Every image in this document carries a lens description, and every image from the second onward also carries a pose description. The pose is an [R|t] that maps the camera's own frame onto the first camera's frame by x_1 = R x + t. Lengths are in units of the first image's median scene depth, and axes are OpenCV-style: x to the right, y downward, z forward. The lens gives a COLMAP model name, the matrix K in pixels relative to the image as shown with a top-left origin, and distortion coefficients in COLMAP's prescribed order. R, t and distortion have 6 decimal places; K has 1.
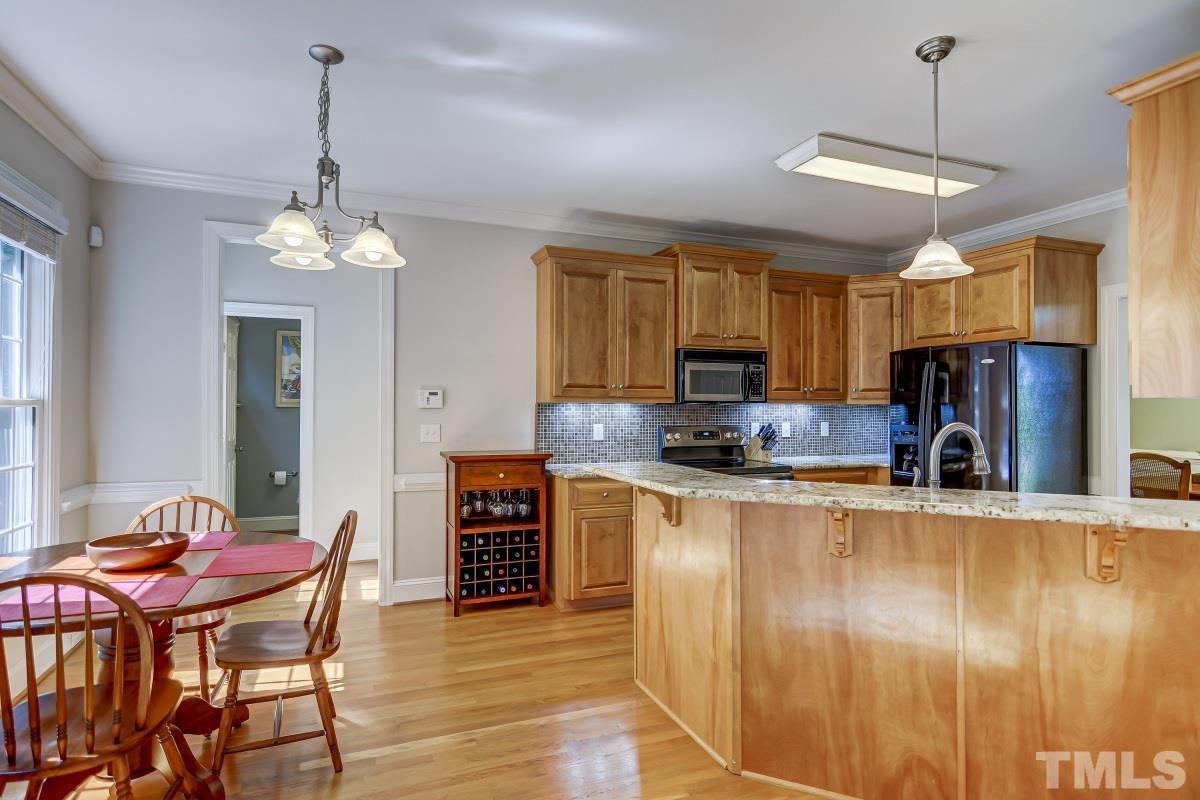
lens RADIAL K [[600.5, 0, 574.8], [0, 600.5, 403.0], [0, 0, 1]] dist [0.001078, 0.000648]
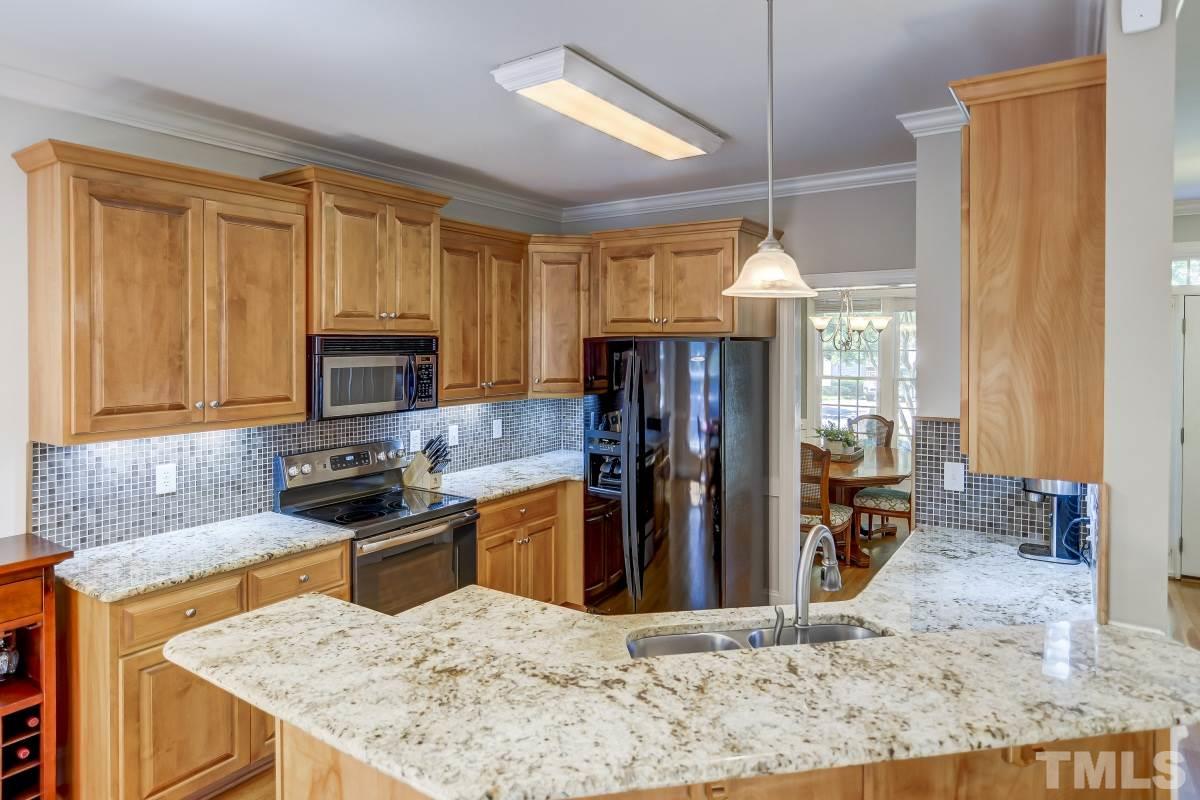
lens RADIAL K [[708.9, 0, 567.1], [0, 708.9, 345.3], [0, 0, 1]] dist [-0.023693, 0.019686]
pose [[0.825968, -0.008036, 0.563660, -0.023542], [0.001110, 0.999920, 0.012628, -0.092226], [-0.563716, -0.009805, 0.825910, 0.253006]]
